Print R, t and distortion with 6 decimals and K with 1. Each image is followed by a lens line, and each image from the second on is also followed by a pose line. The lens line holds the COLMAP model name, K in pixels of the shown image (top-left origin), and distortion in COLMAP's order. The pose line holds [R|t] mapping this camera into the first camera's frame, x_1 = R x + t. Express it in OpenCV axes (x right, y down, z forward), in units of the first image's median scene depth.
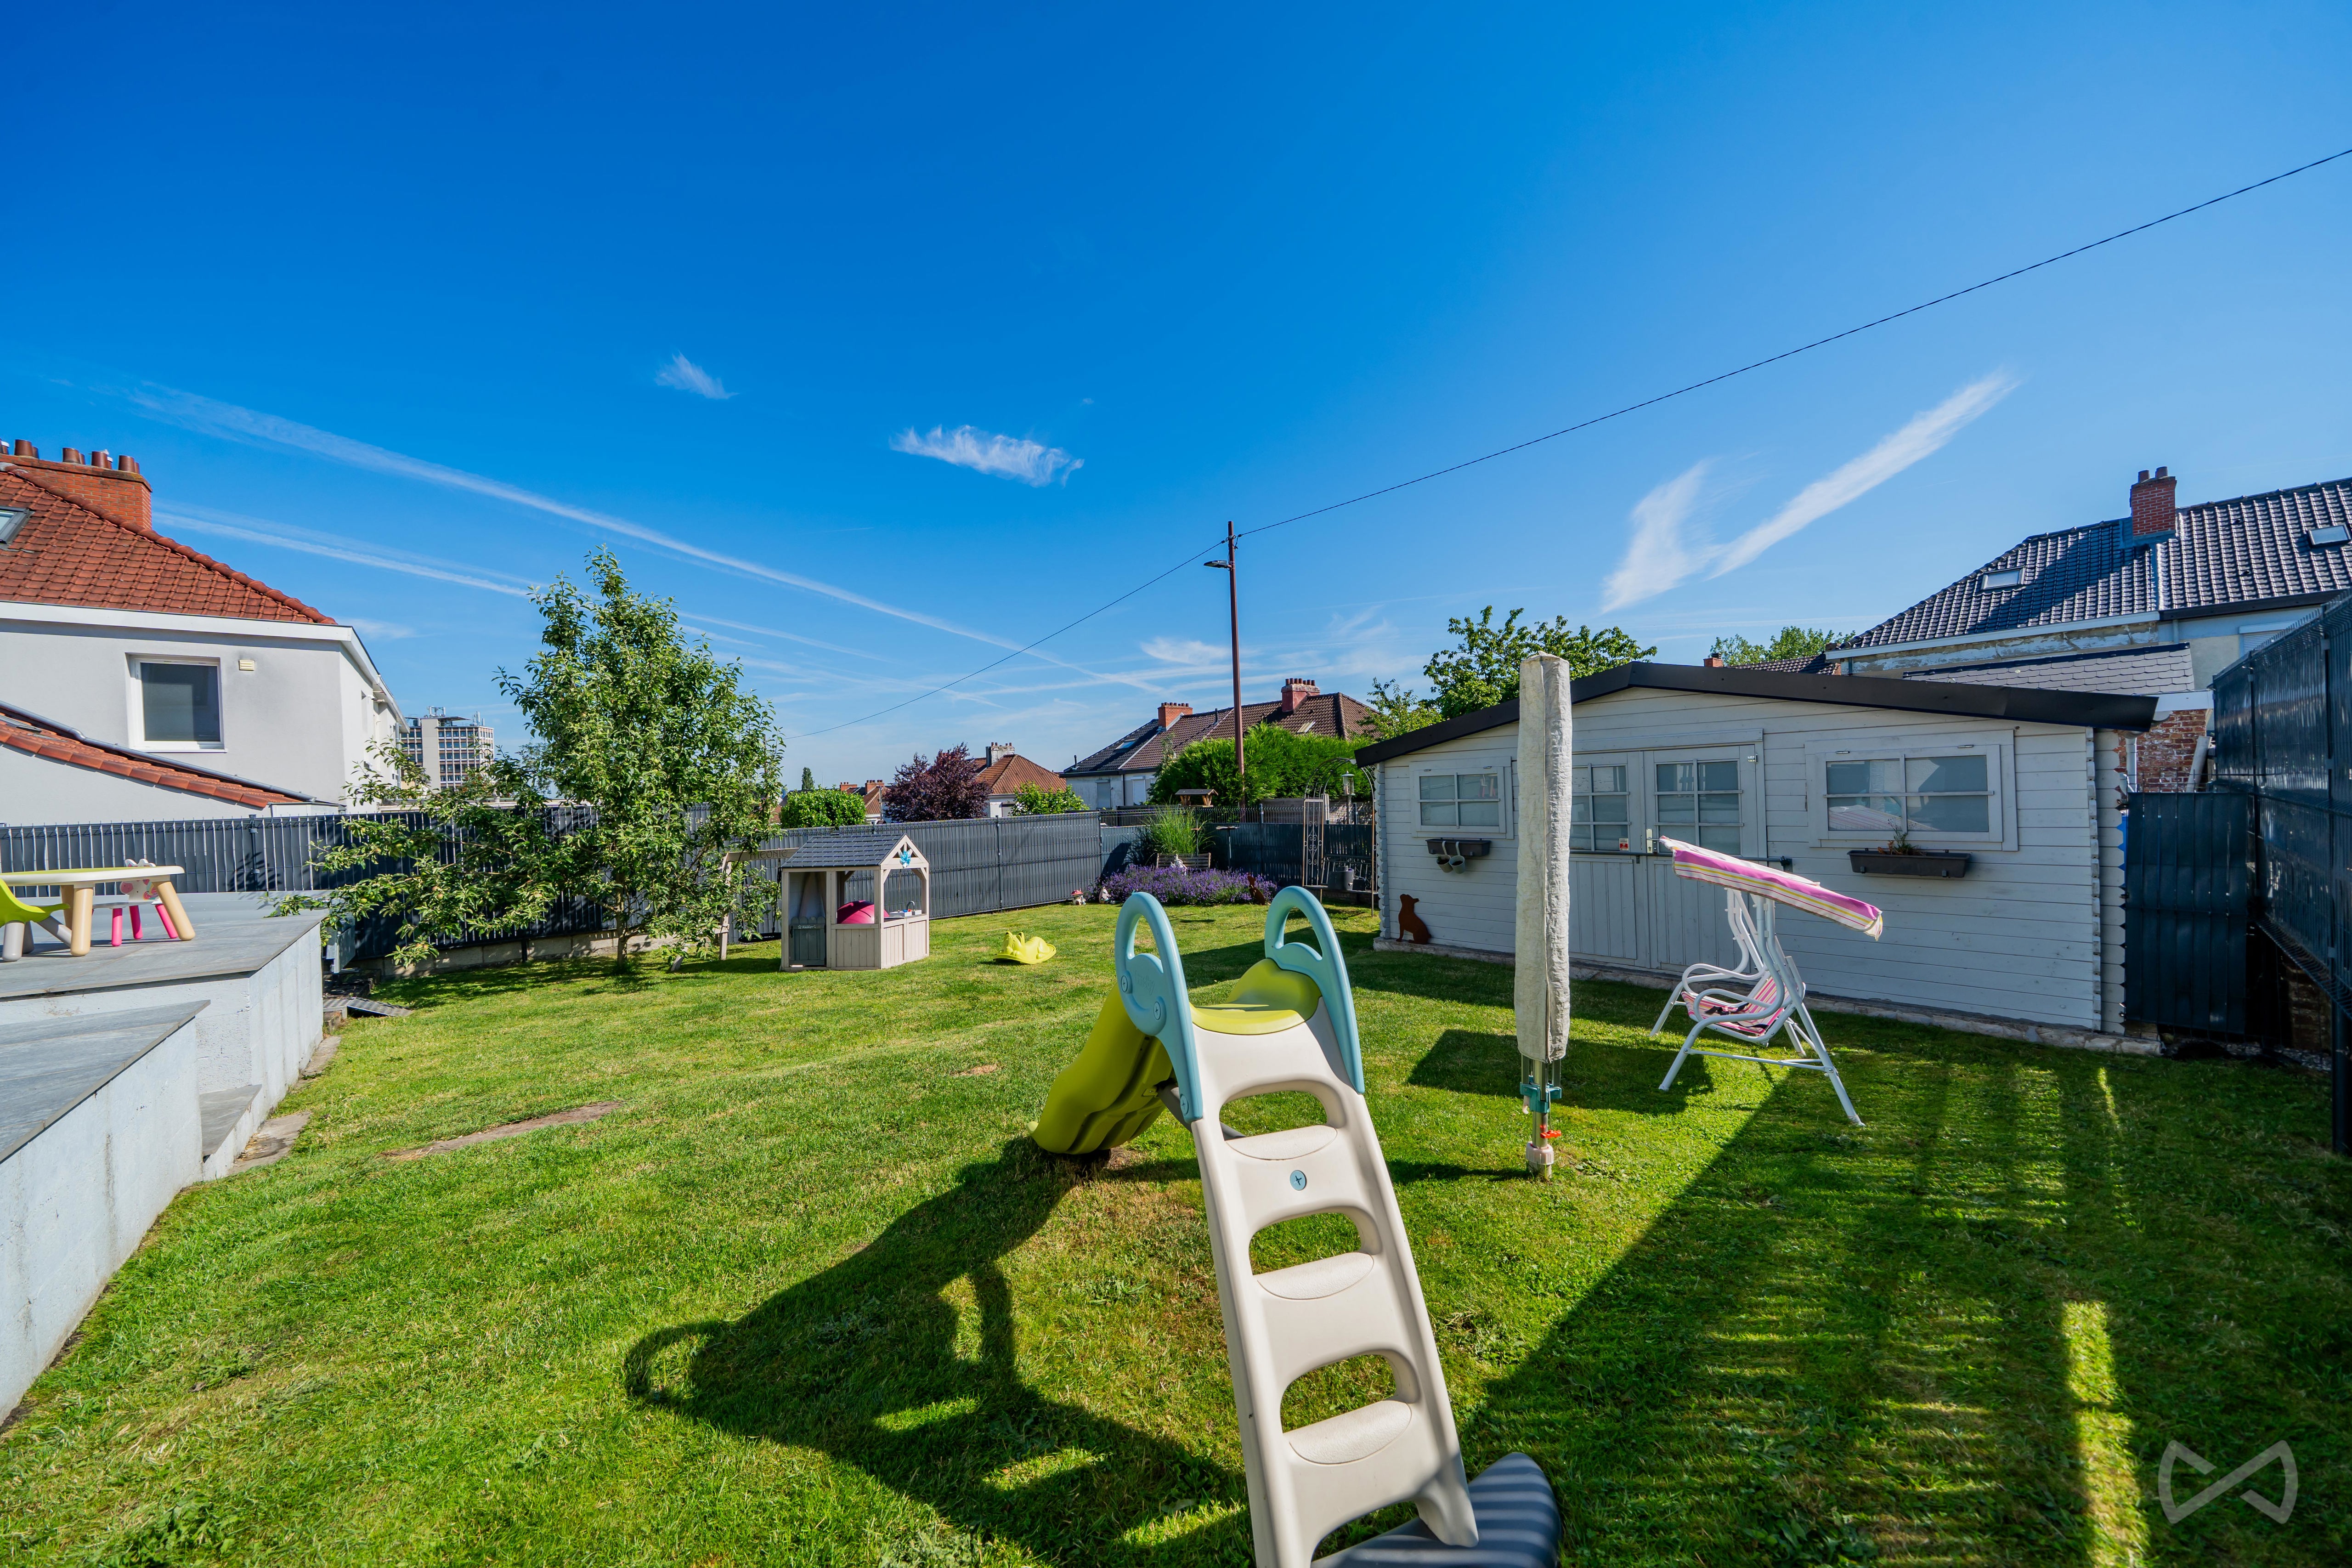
lens RADIAL K [[792.1, 0, 1187.0], [0, 792.1, 794.0], [0, 0, 1]] dist [-0.002255, -0.000114]
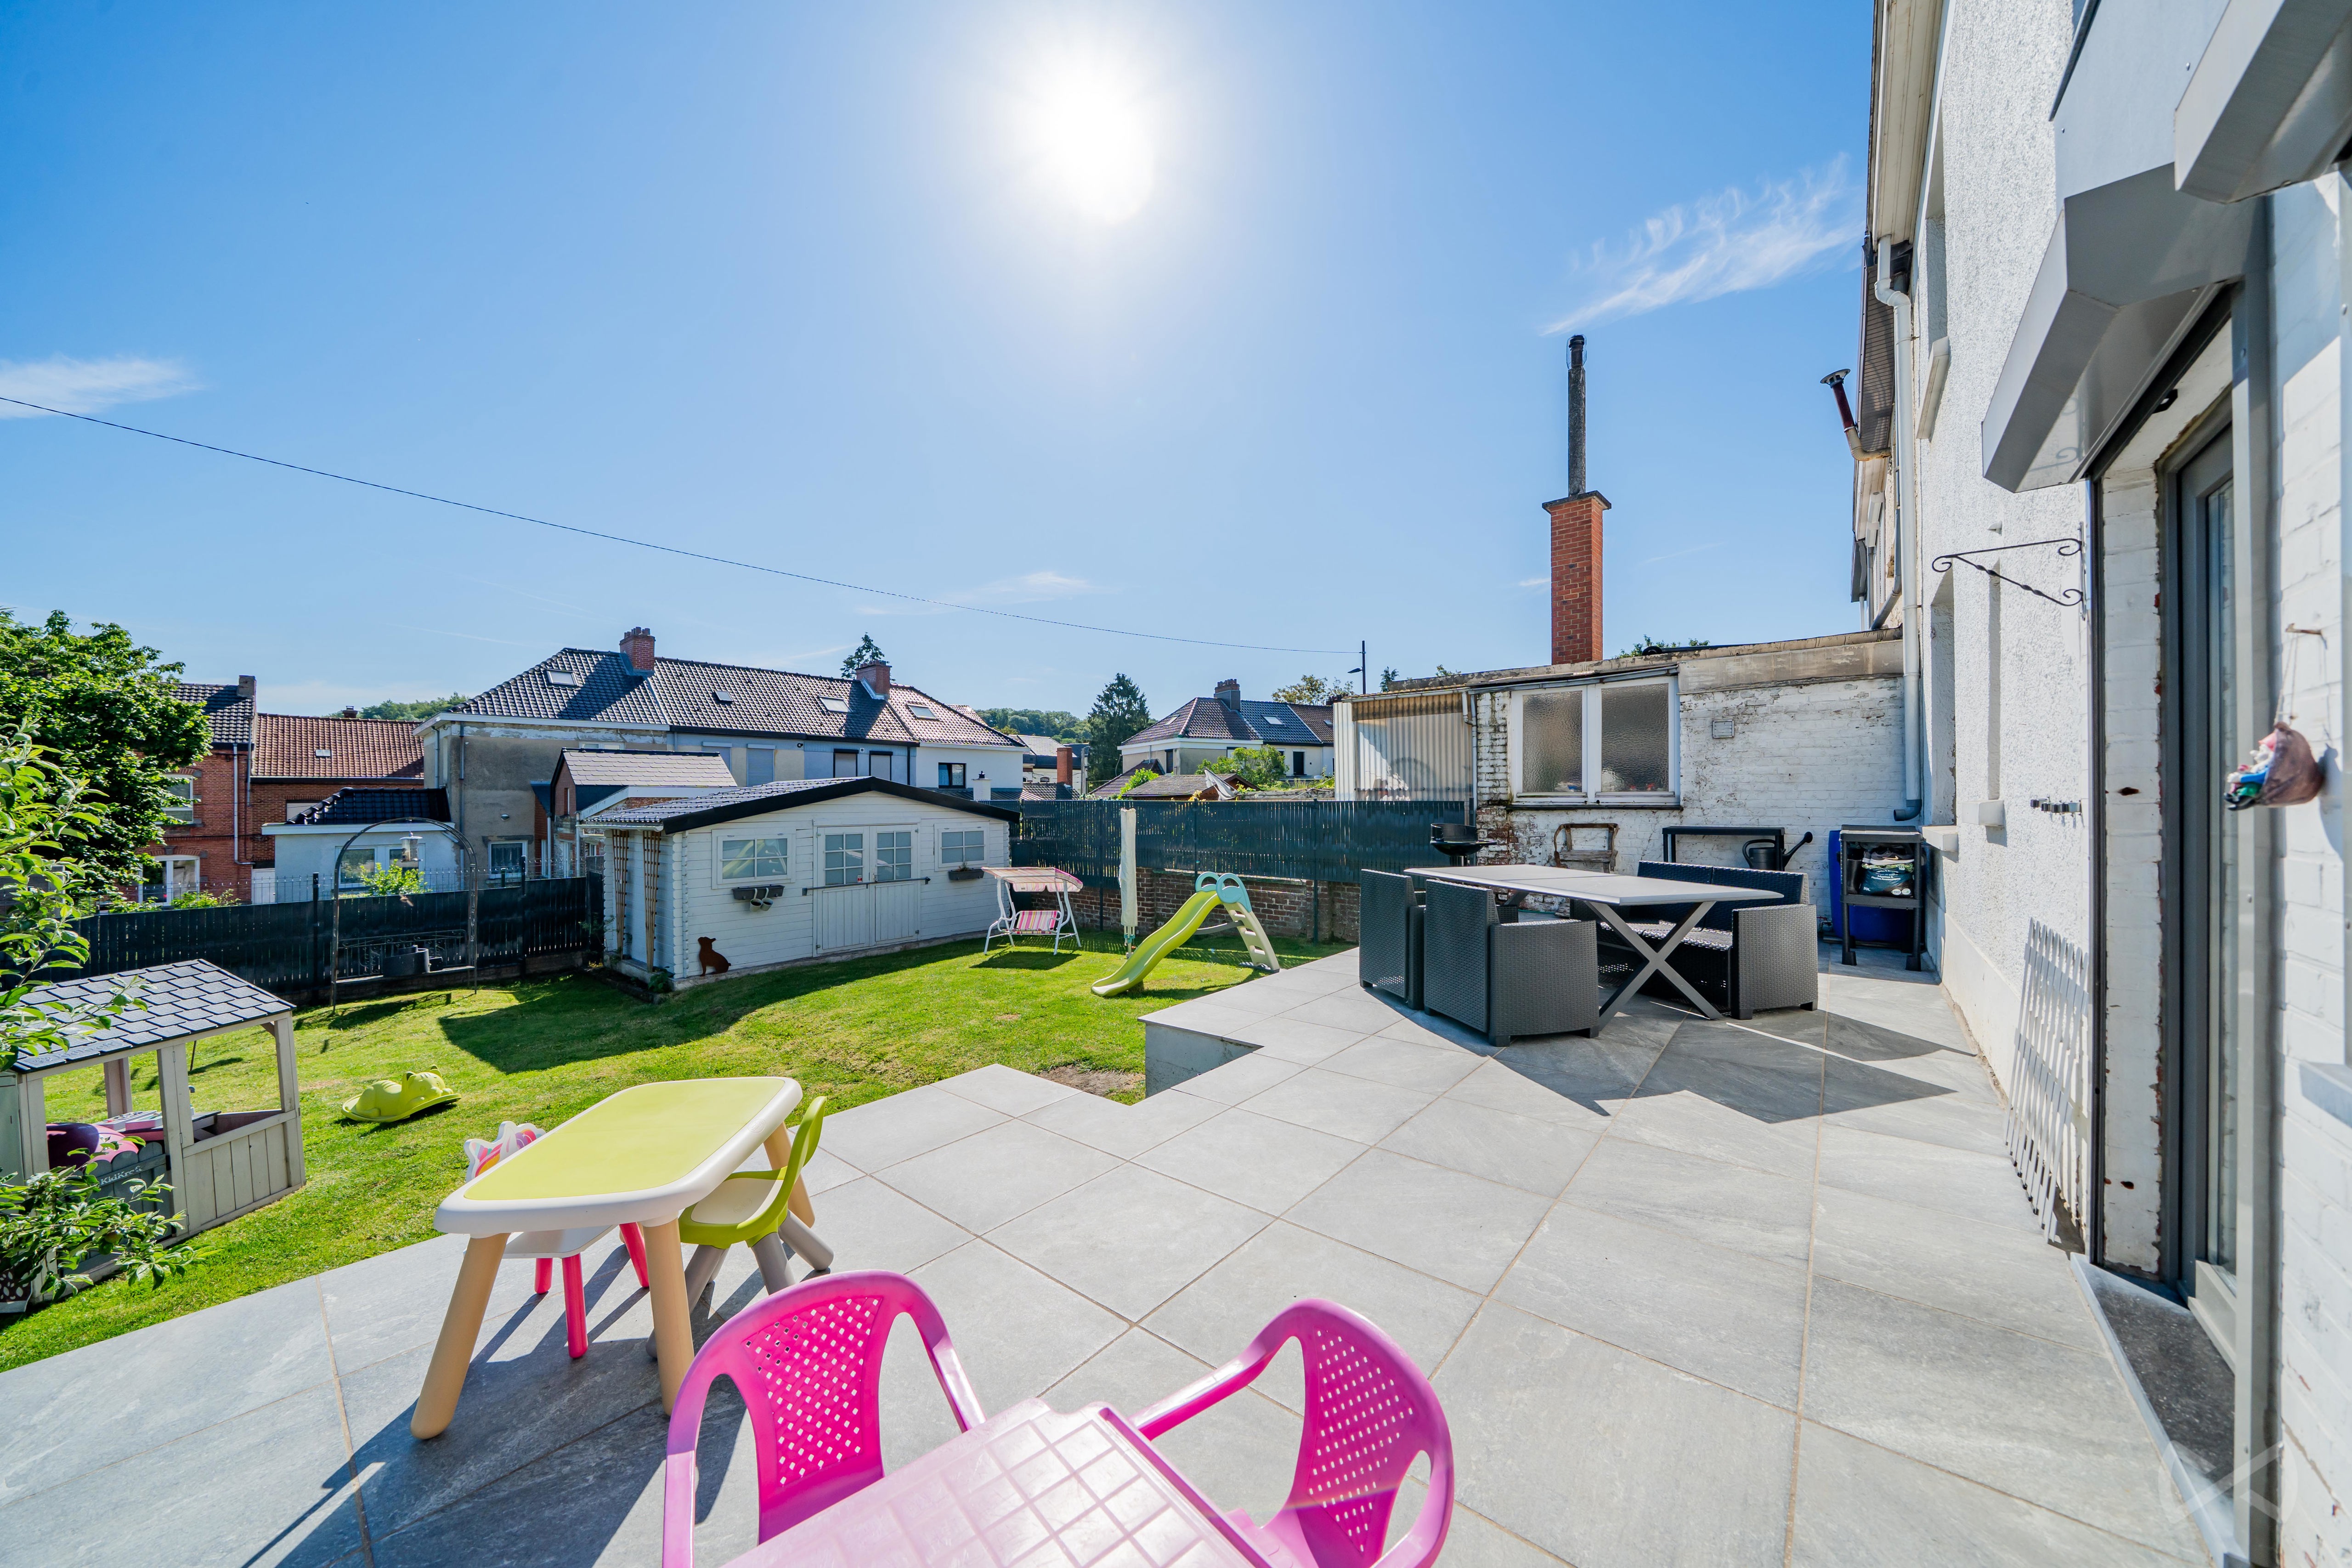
lens RADIAL K [[792.1, 0, 1187.0], [0, 792.1, 794.0], [0, 0, 1]] dist [-0.002255, -0.000114]
pose [[-0.128363, 0.041979, 0.990838, -0.448208], [0.016355, 0.999057, -0.040208, -0.013911], [-0.991592, 0.011044, -0.128929, 0.177642]]
